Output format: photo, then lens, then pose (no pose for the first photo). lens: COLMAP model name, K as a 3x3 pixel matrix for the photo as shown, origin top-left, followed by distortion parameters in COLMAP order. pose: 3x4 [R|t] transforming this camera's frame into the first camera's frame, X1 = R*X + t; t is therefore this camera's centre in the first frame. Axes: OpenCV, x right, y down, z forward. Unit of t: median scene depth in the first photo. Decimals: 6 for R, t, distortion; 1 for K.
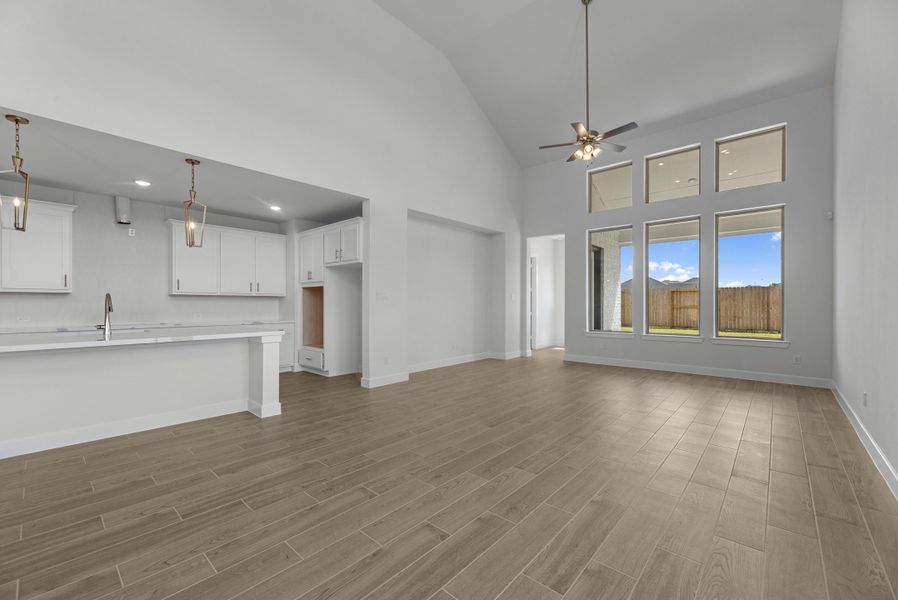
lens RADIAL K [[368.5, 0, 445.6], [0, 368.5, 302.0], [0, 0, 1]] dist [-0.005149, 0.000027]
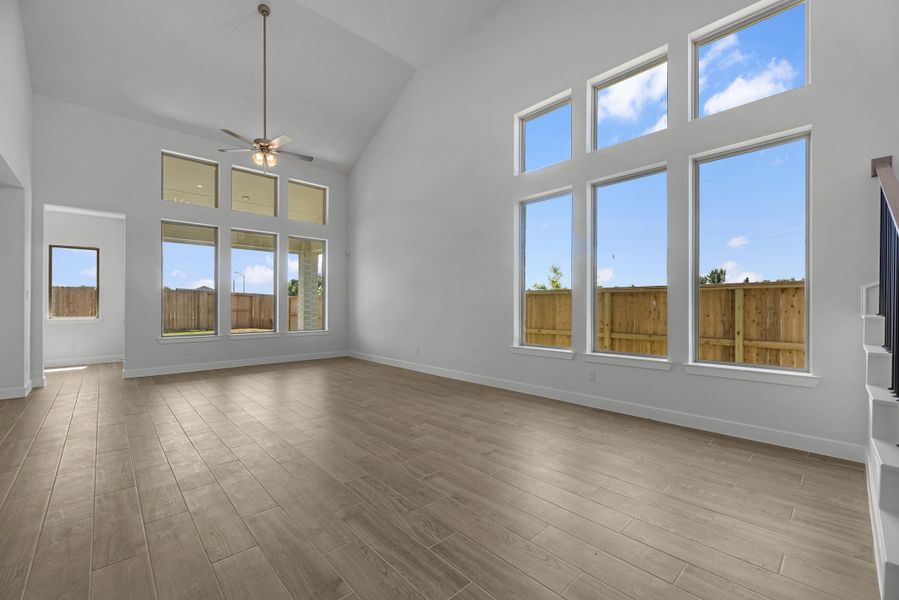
lens RADIAL K [[368.9, 0, 446.0], [0, 368.9, 306.6], [0, 0, 1]] dist [-0.005149, 0.000027]
pose [[0.081834, 0.004296, 0.996637, -1.062243], [-0.012567, 0.999916, -0.003278, 0.007647], [-0.996567, -0.012257, 0.081881, 0.704907]]
